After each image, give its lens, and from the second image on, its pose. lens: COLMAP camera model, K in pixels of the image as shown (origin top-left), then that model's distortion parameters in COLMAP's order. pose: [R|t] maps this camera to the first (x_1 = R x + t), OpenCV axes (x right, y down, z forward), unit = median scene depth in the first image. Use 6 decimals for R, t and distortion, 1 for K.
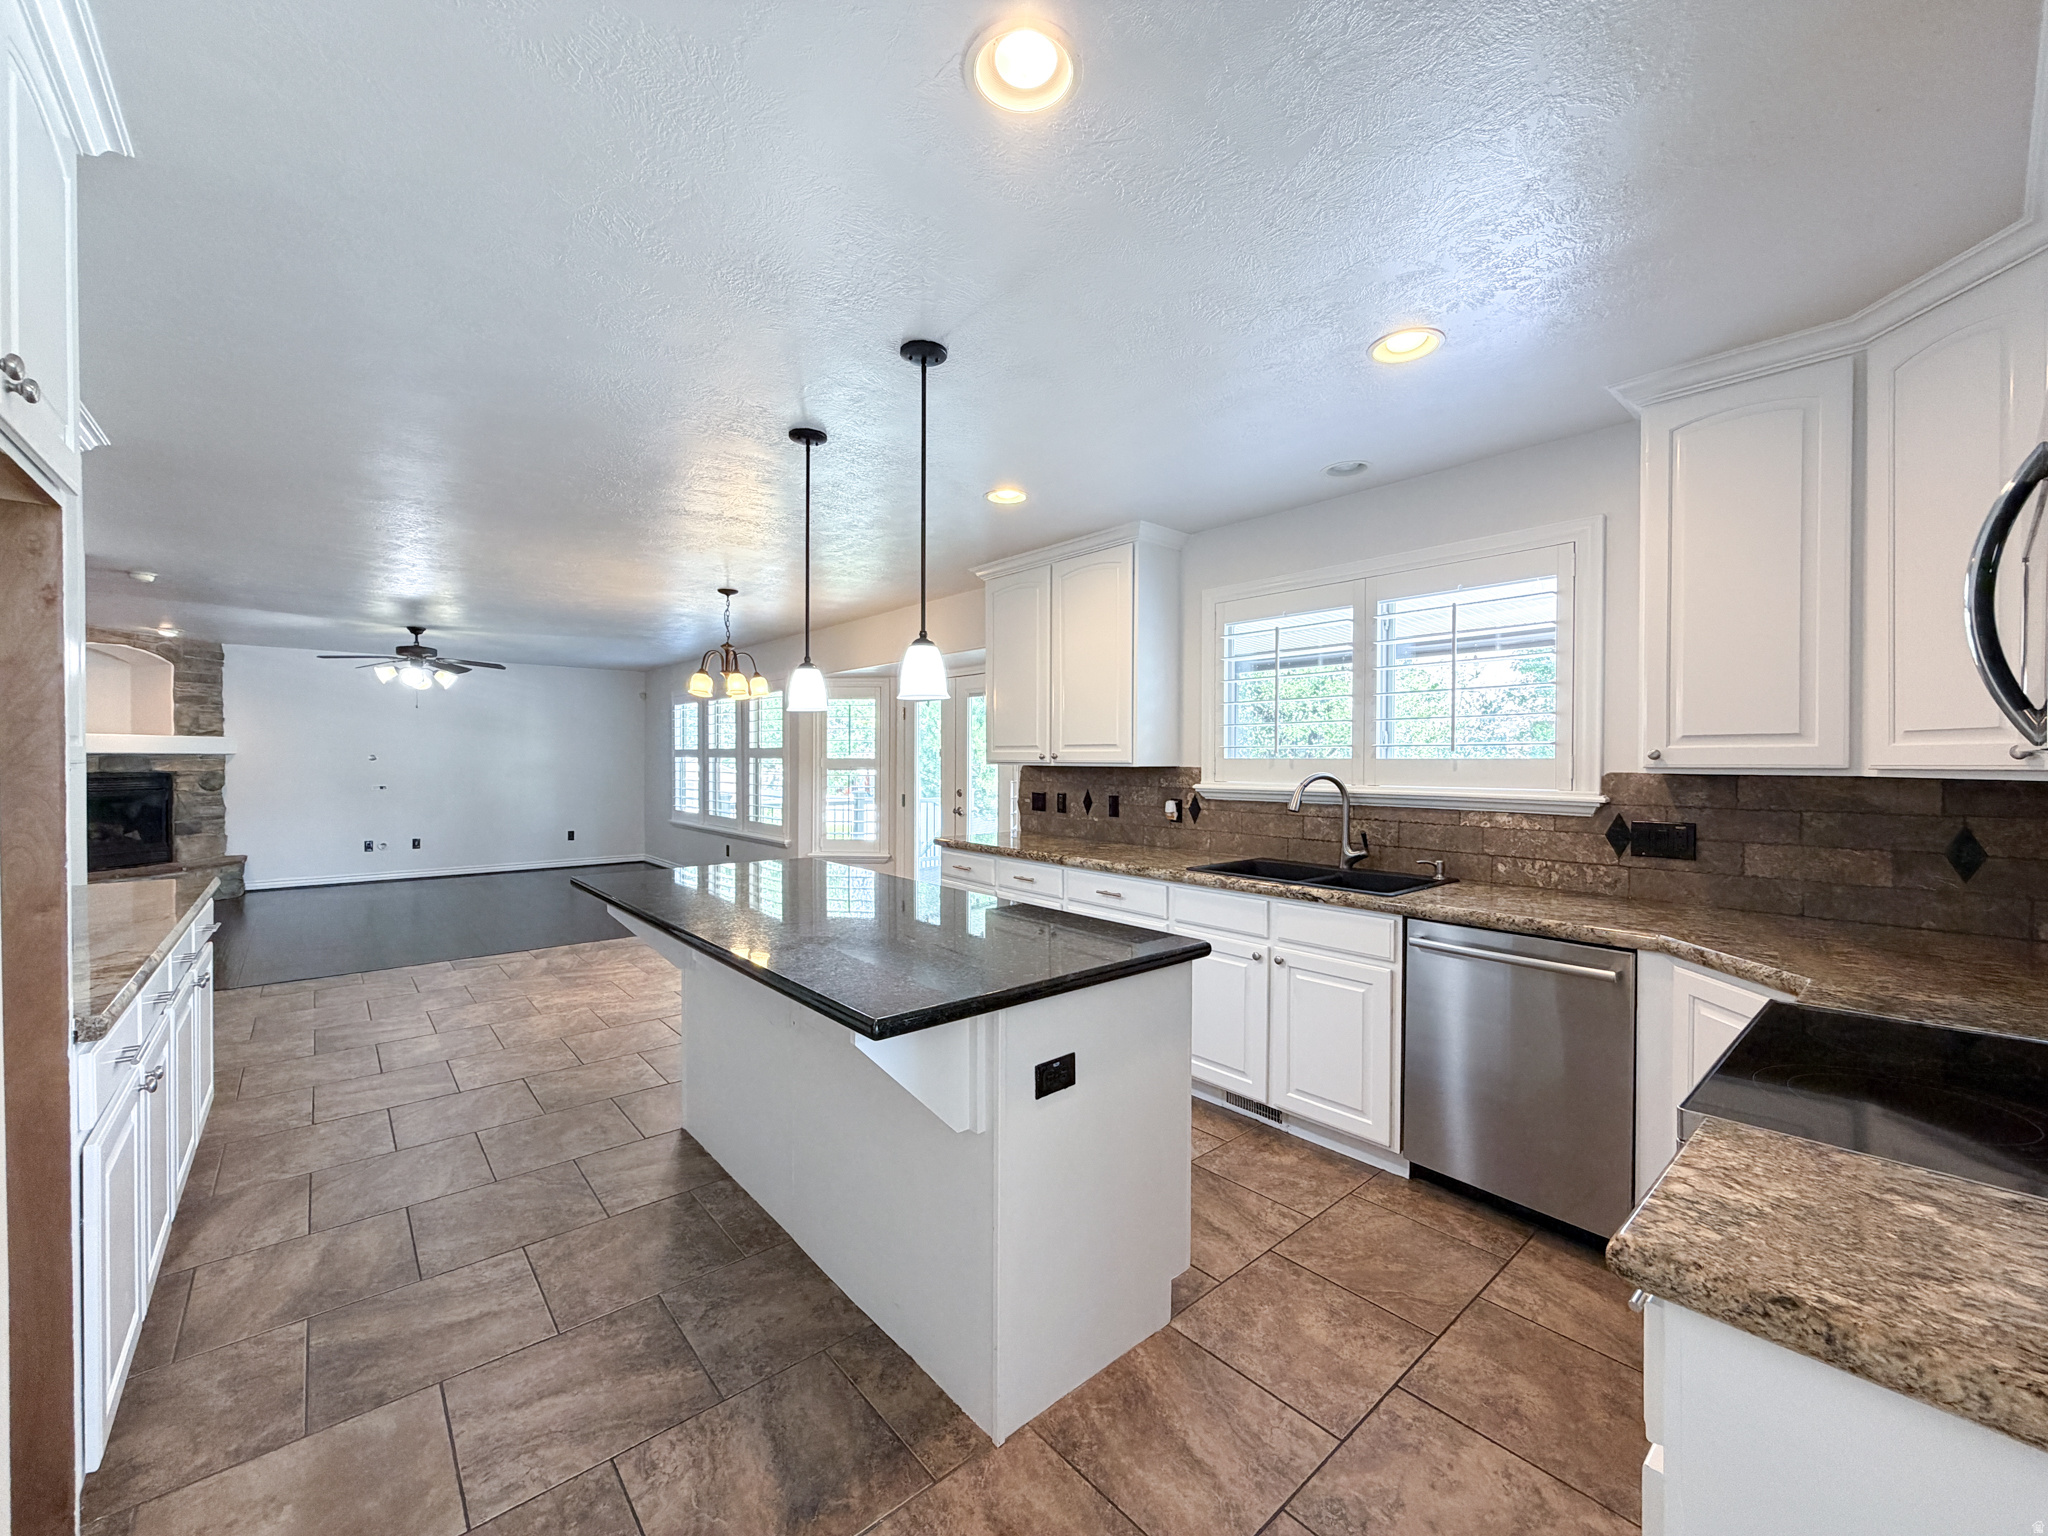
lens RADIAL K [[821.4, 0, 1022.8], [0, 821.4, 762.8], [0, 0, 1]] dist [0.000116, 0.000420]
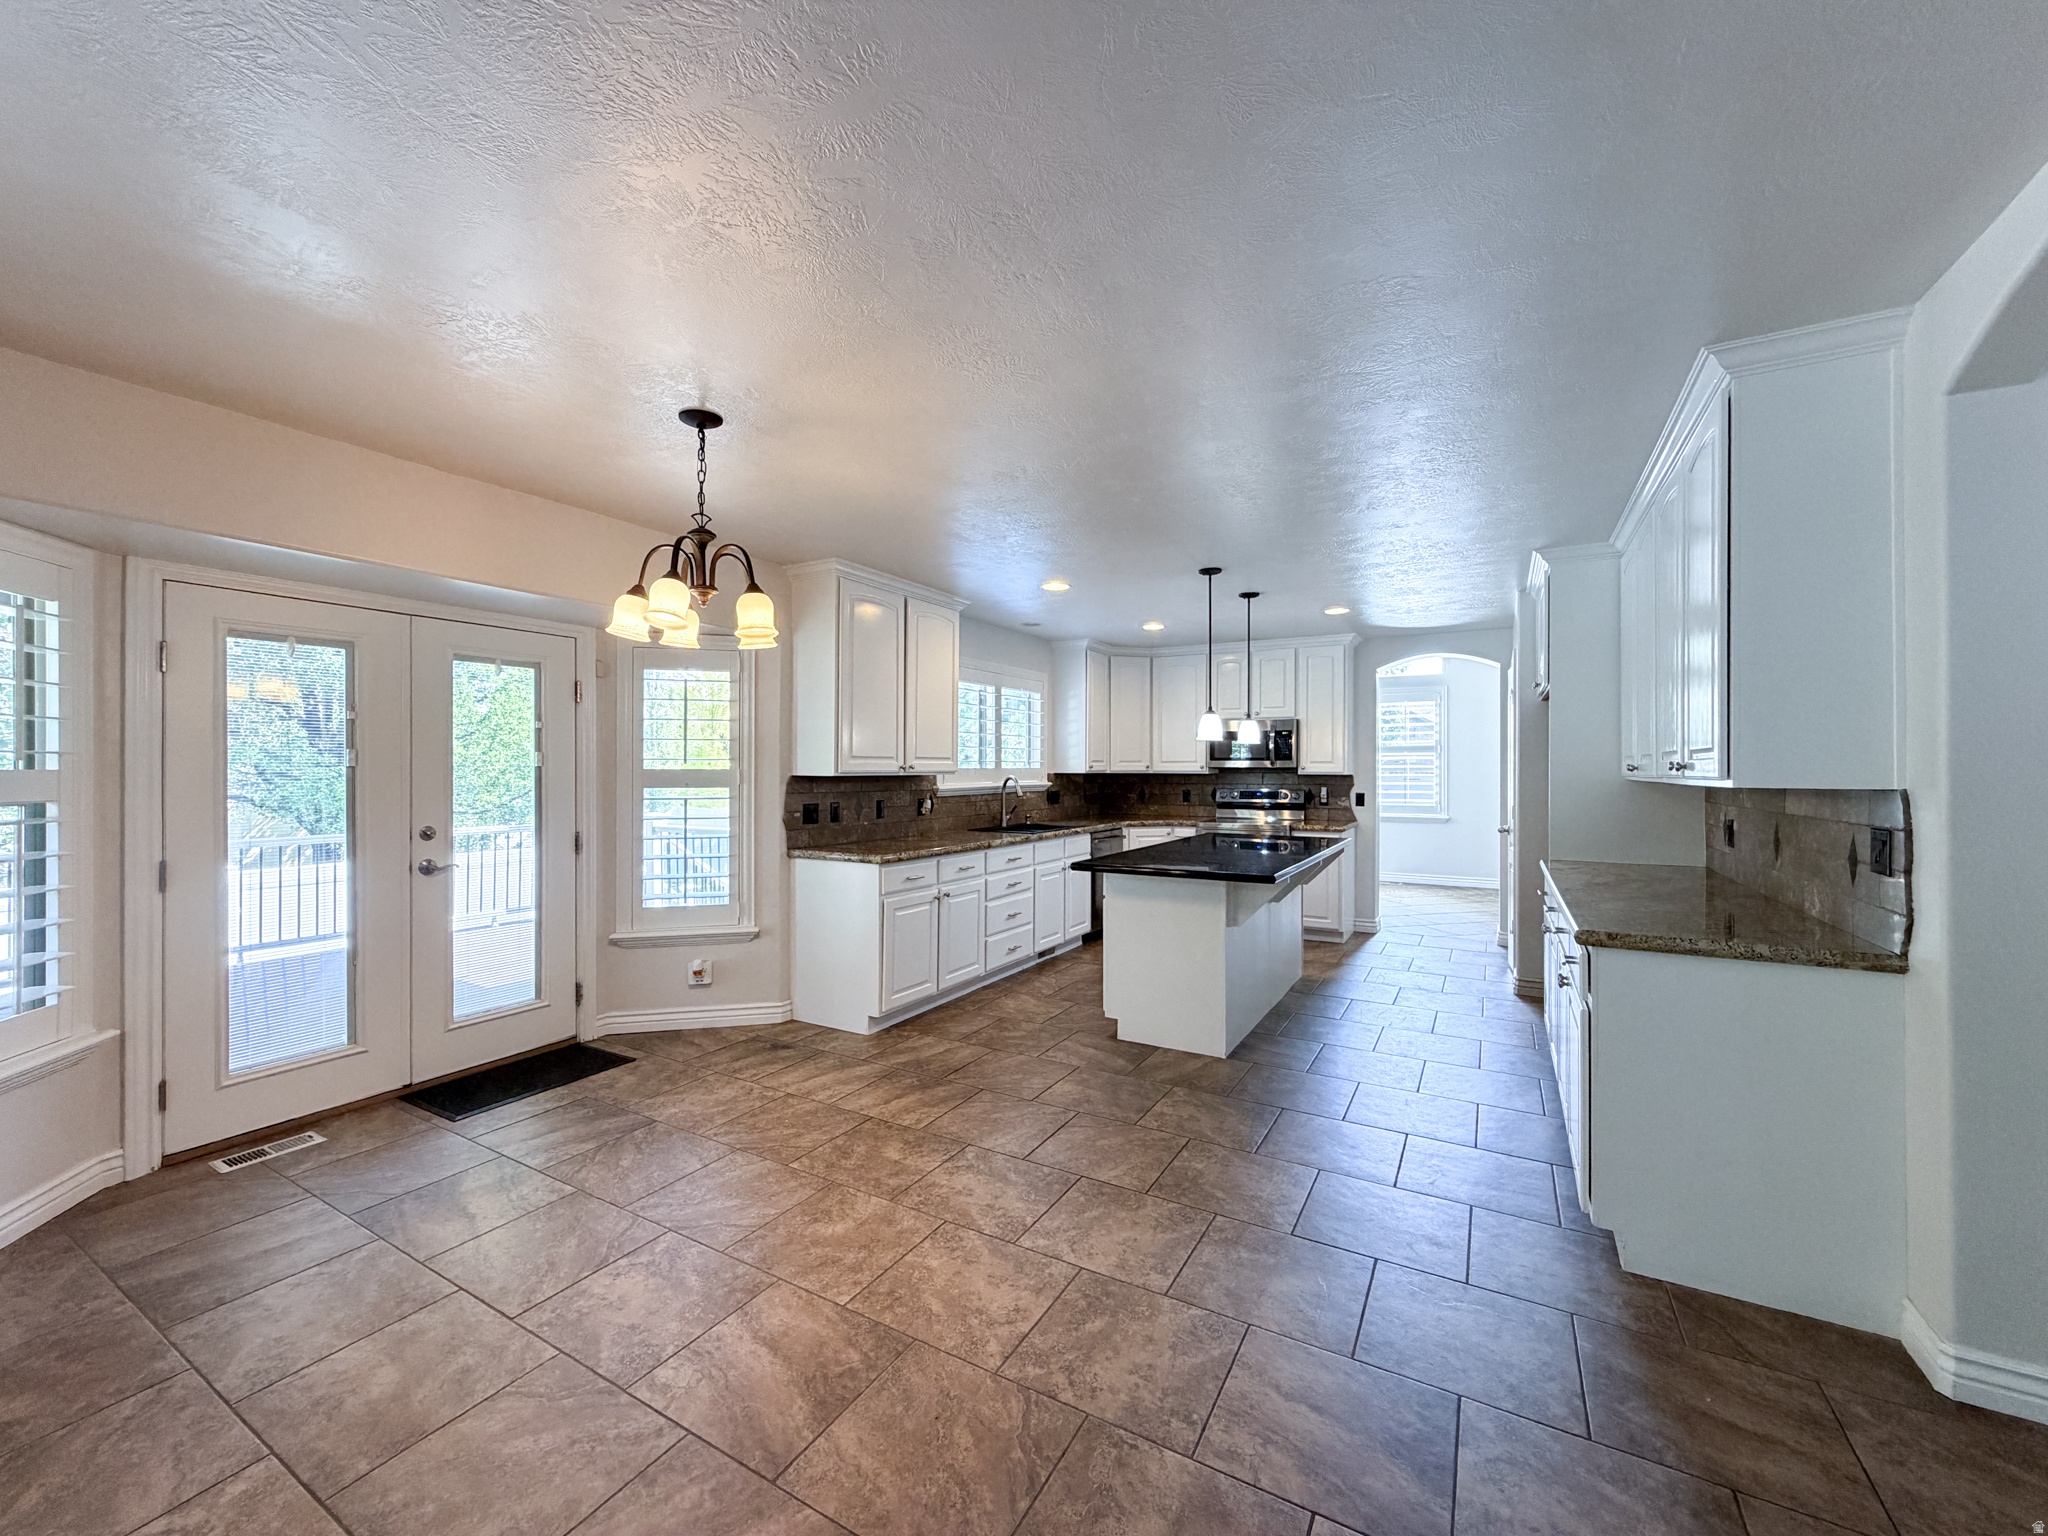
lens RADIAL K [[821.4, 0, 1003.0], [0, 821.4, 763.0], [0, 0, 1]] dist [0.000116, 0.000420]
pose [[-0.312130, -0.002207, 0.950037, -0.715611], [0.000142, 0.999997, 0.002370, -0.010652], [-0.950039, 0.000874, -0.312129, 0.813128]]
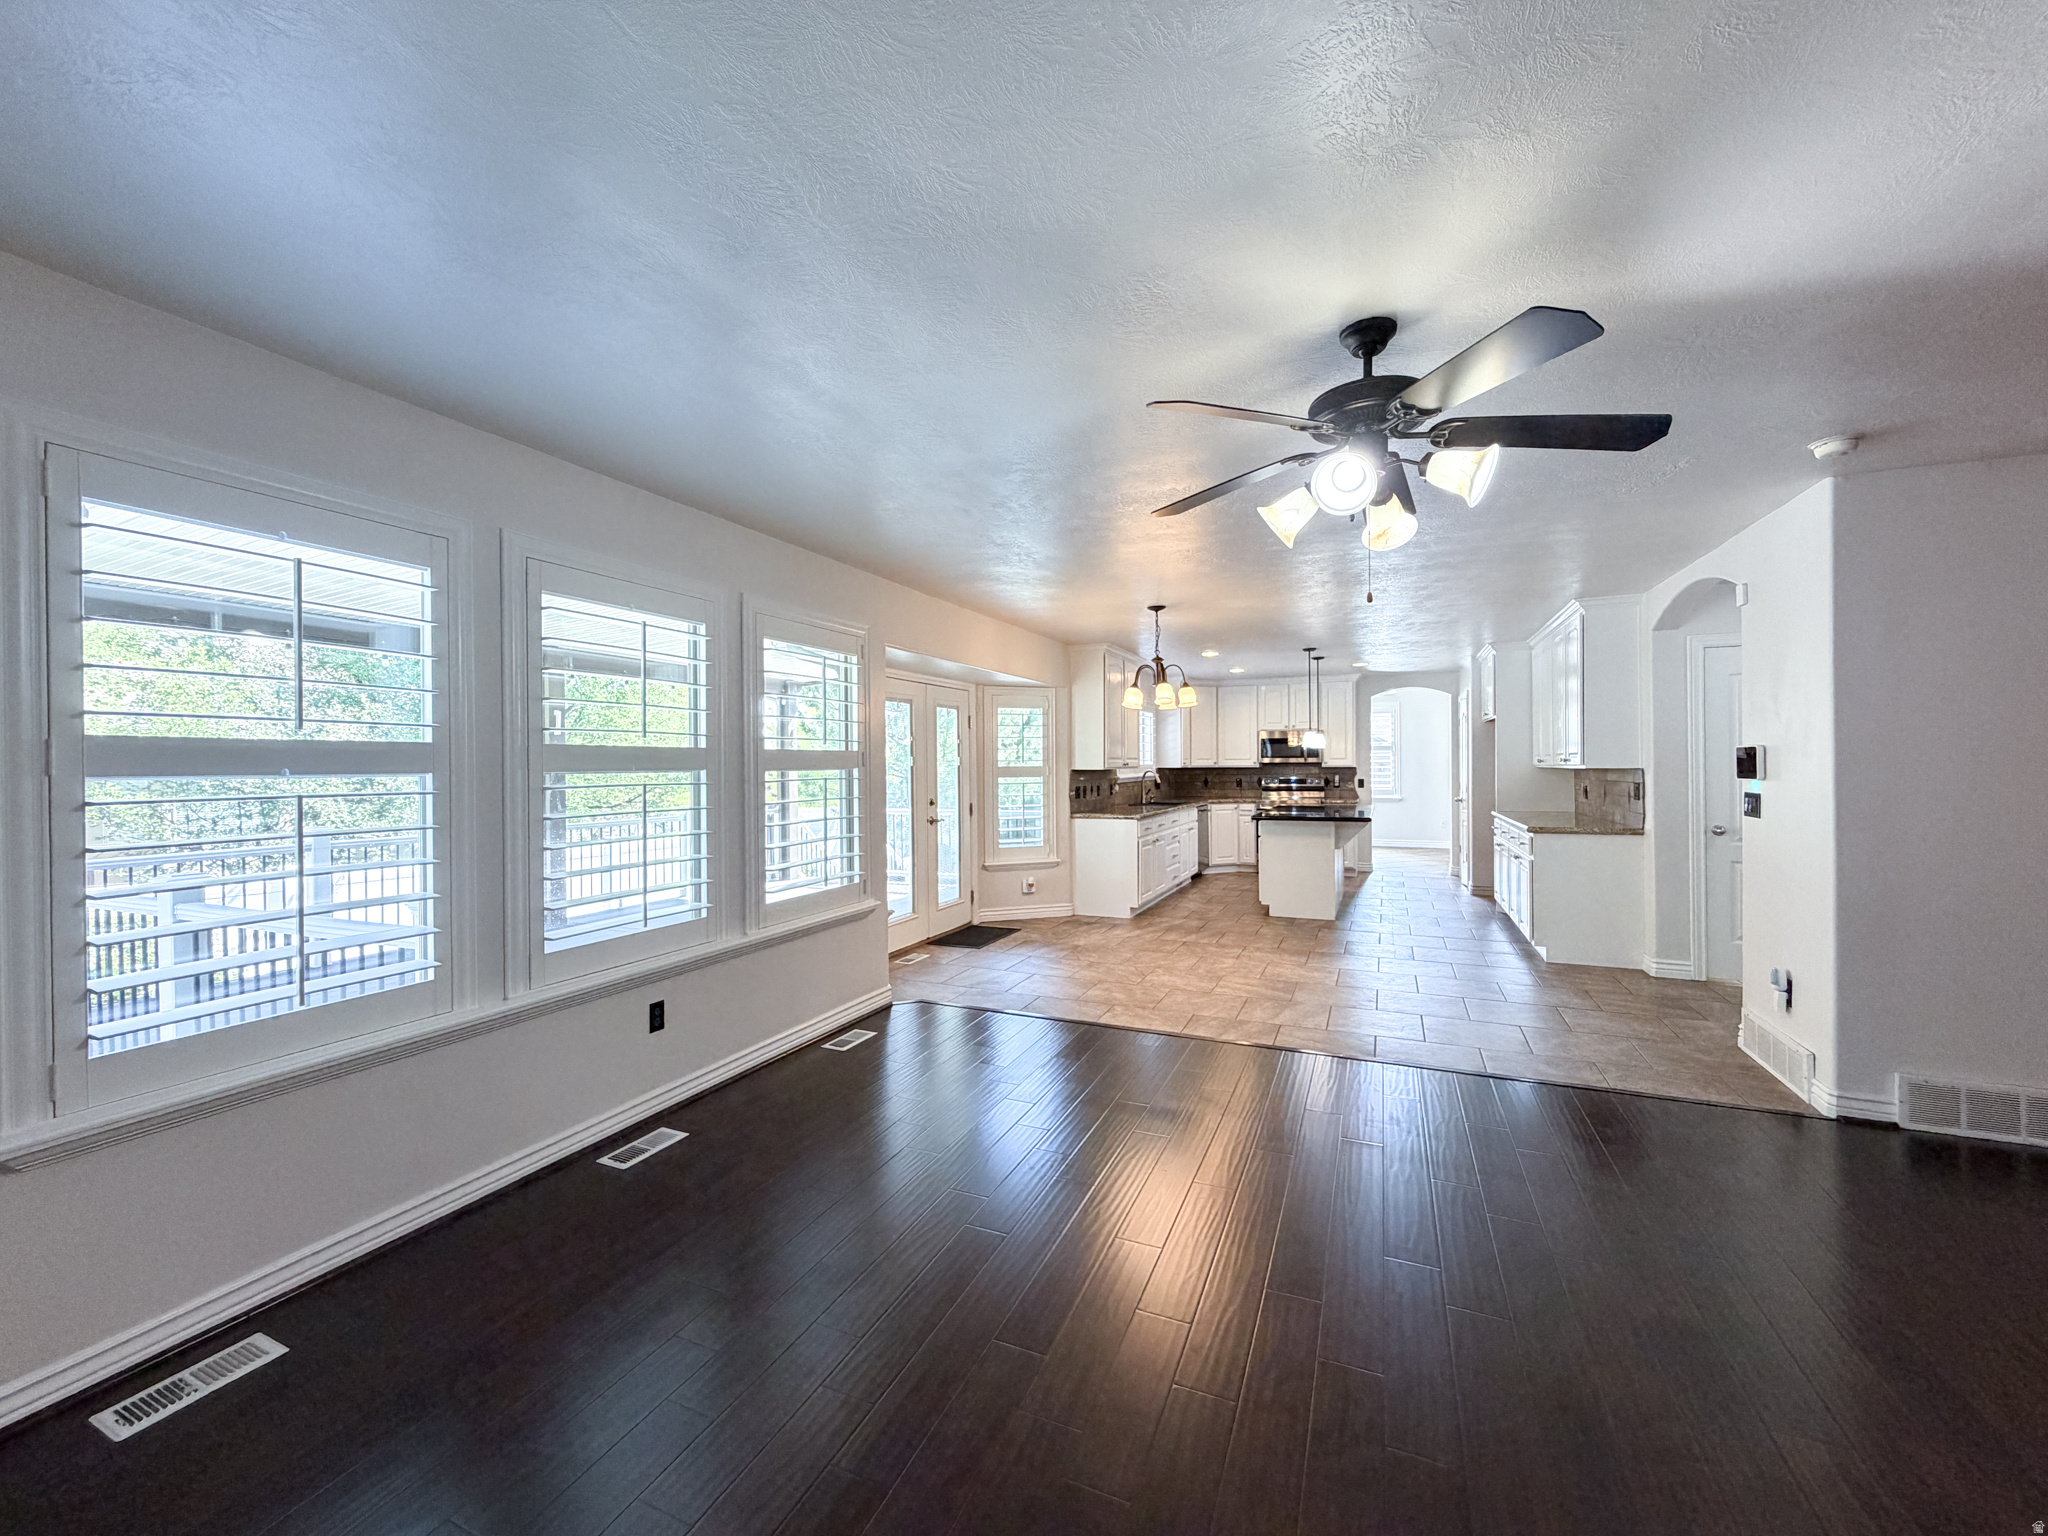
lens RADIAL K [[821.4, 0, 1007.3], [0, 821.4, 767.3], [0, 0, 1]] dist [0.000116, 0.000420]
pose [[-0.414602, -0.006091, 0.909982, -0.971457], [0.007659, 0.999919, 0.010182, -0.013618], [-0.909971, 0.011192, -0.414522, 1.247508]]
